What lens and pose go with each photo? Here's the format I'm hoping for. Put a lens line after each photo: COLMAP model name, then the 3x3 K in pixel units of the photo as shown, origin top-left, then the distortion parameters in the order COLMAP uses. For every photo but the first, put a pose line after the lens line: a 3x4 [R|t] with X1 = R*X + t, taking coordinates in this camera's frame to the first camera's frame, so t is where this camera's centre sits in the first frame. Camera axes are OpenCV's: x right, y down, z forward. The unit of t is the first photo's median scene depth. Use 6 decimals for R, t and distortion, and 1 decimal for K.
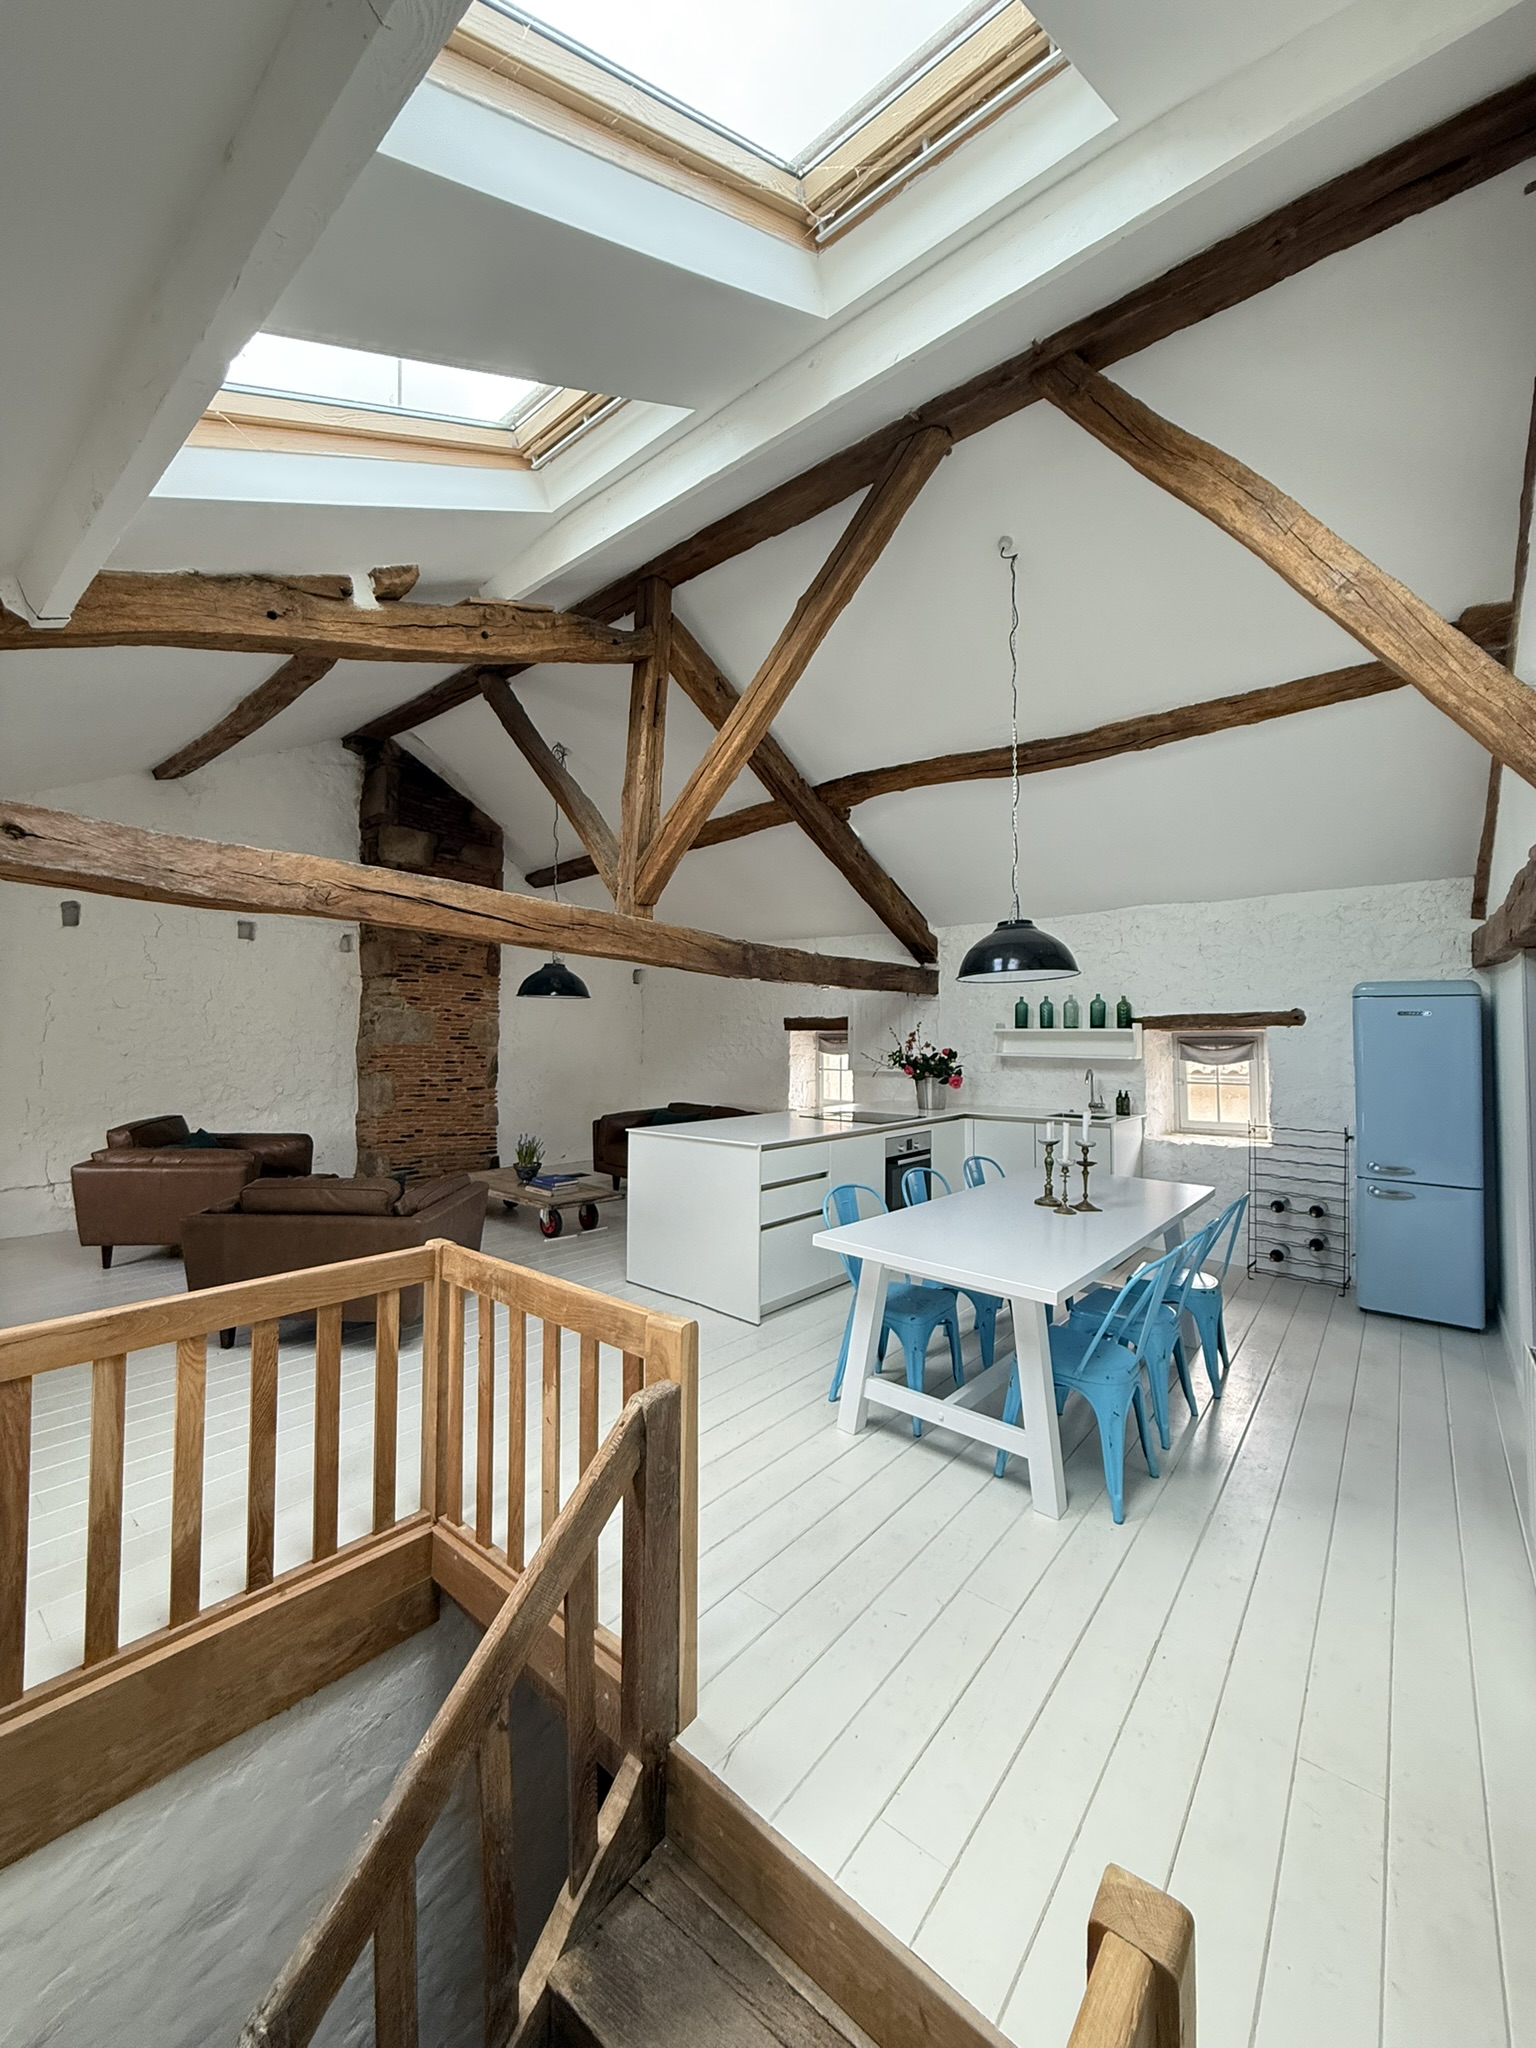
lens RADIAL K [[815.7, 0, 776.0], [0, 815.7, 1022.3], [0, 0, 1]] dist [0.003438, -0.001351]
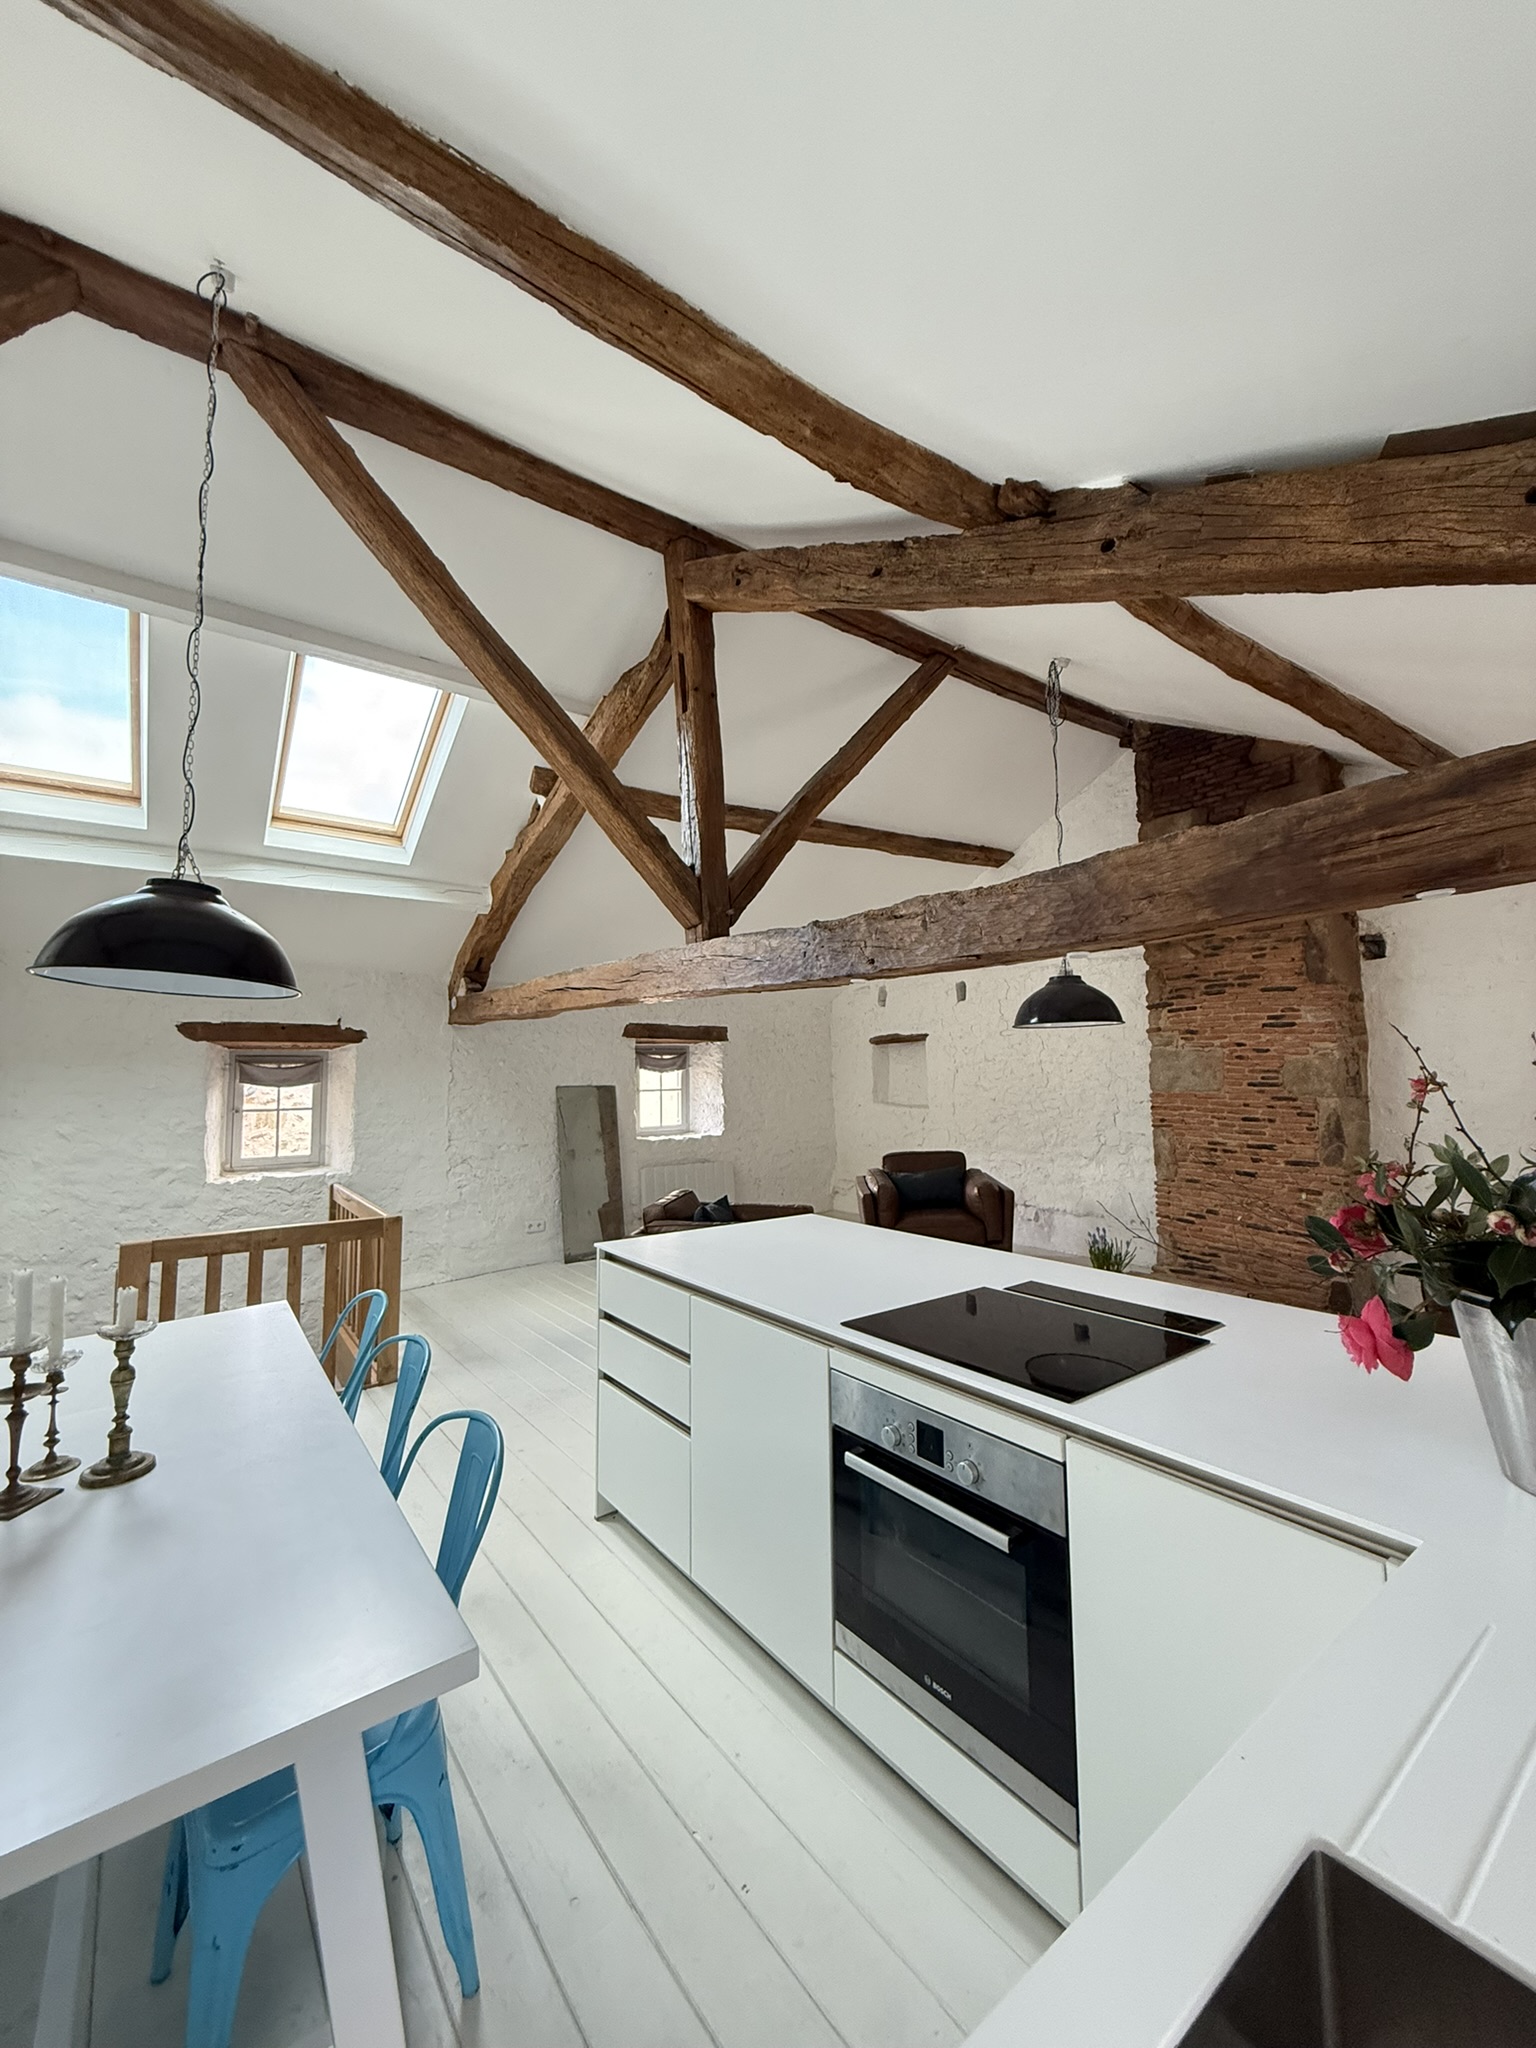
lens RADIAL K [[815.7, 0, 771.7], [0, 815.7, 1017.8], [0, 0, 1]] dist [0.003438, -0.001351]
pose [[-0.251396, -0.077782, -0.964754, 0.439042], [0.027352, 0.995797, -0.087412, 0.014848], [0.967498, -0.048363, -0.248211, 0.928515]]
